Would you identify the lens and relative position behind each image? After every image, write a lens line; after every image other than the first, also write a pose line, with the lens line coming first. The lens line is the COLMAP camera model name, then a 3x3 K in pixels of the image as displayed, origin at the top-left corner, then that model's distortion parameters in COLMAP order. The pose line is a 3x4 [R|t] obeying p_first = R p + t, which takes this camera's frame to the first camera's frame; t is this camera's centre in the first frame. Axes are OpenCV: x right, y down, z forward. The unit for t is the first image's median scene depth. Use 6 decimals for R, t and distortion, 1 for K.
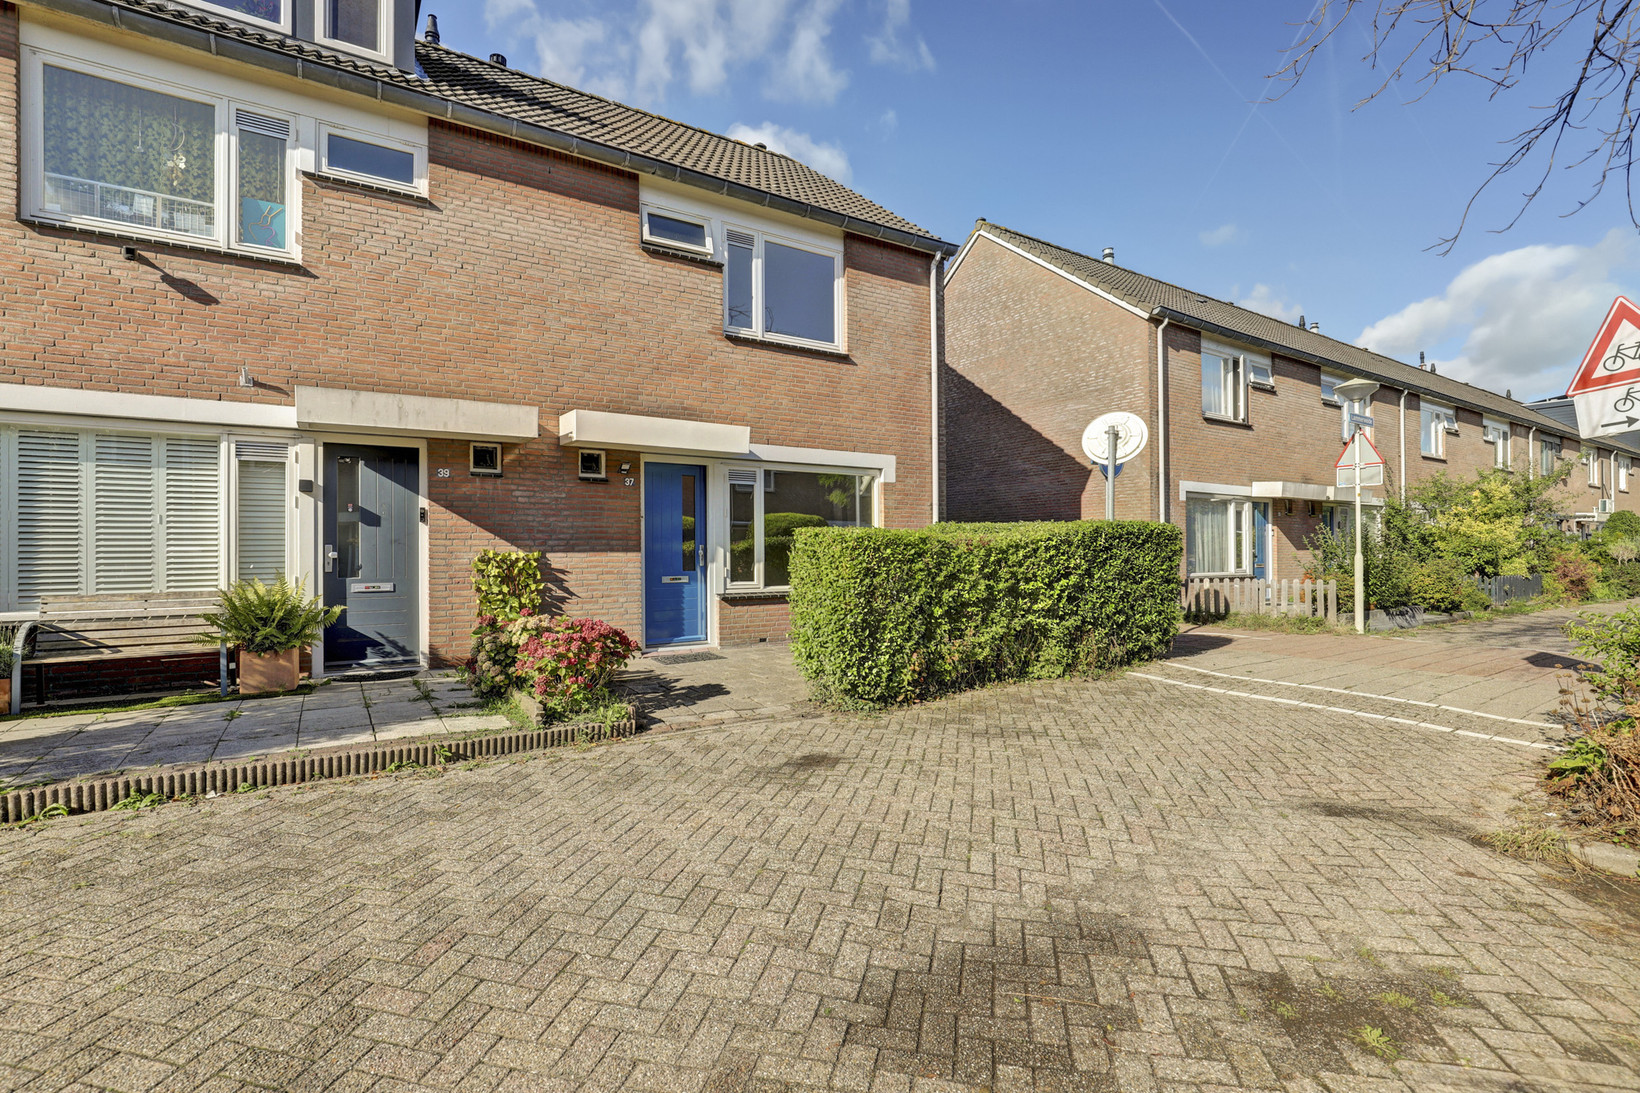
lens RADIAL K [[752.1, 0, 817.4], [0, 752.1, 541.4], [0, 0, 1]] dist [-0.018521, 0.006319]
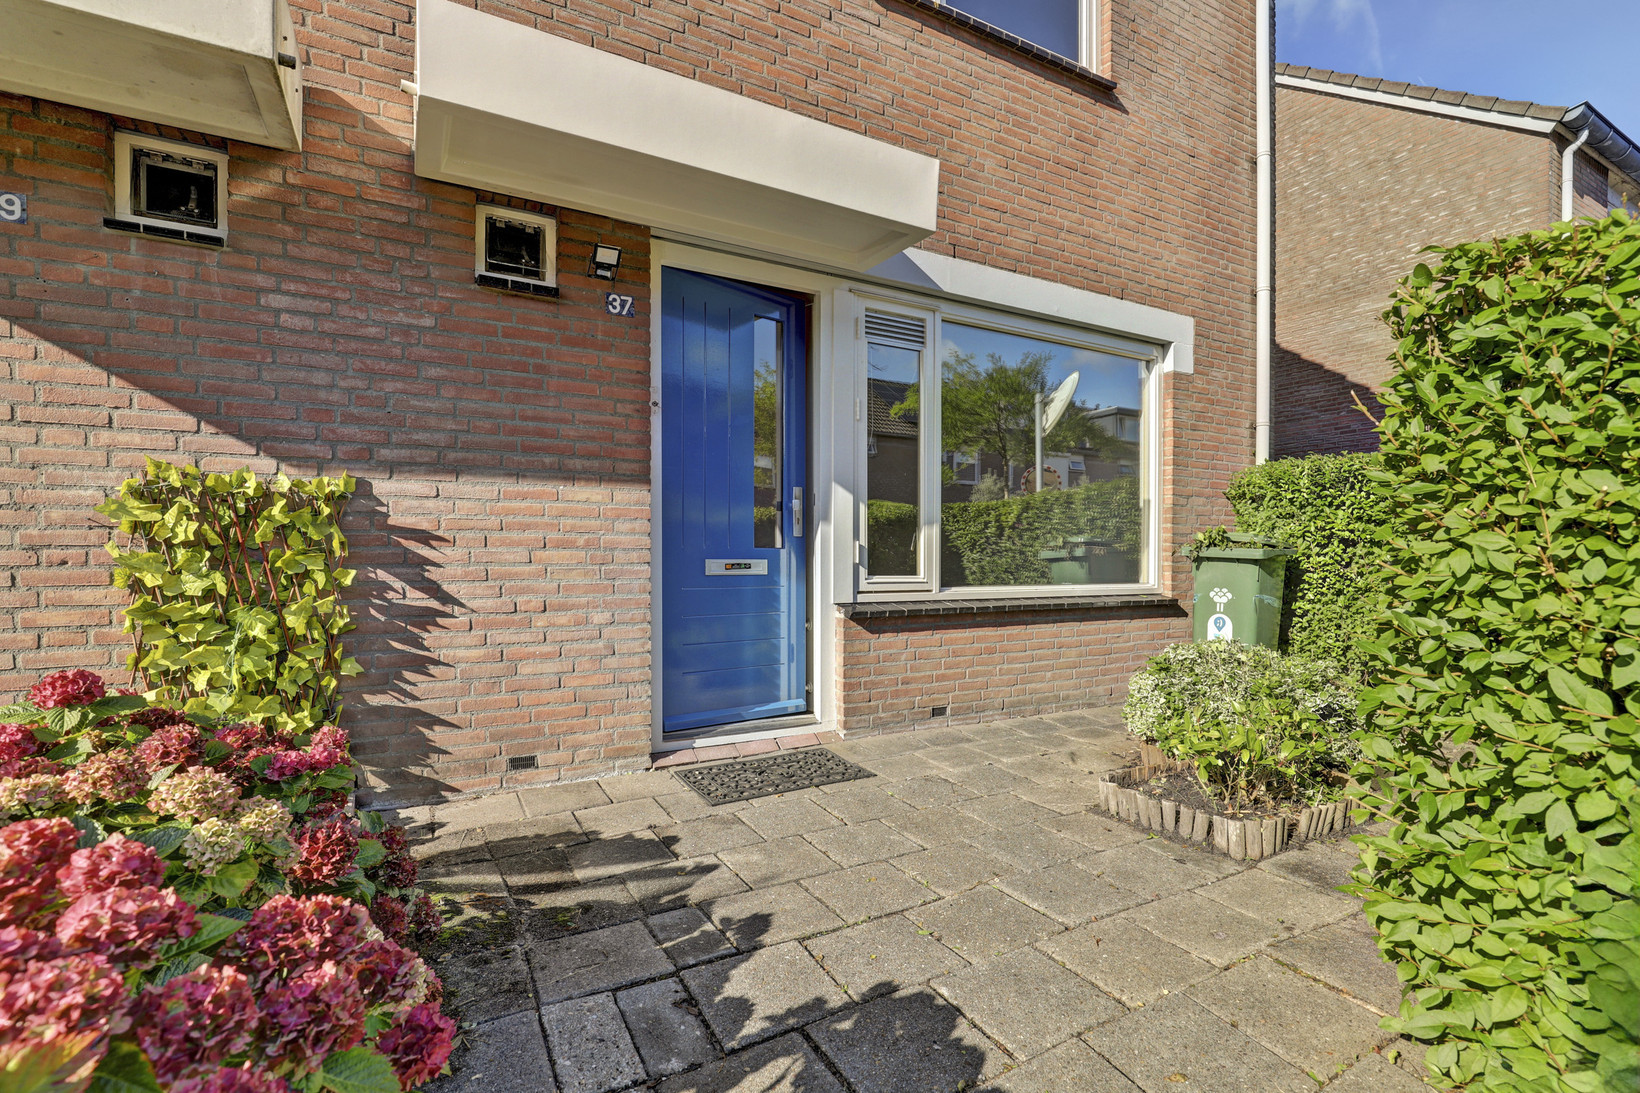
lens RADIAL K [[752.1, 0, 824.7], [0, 752.1, 552.1], [0, 0, 1]] dist [-0.018521, 0.006319]
pose [[0.997597, 0.006236, -0.069001, -0.121145], [-0.005817, 0.999963, 0.006269, 0.041865], [0.069037, -0.005853, 0.997597, 0.631304]]
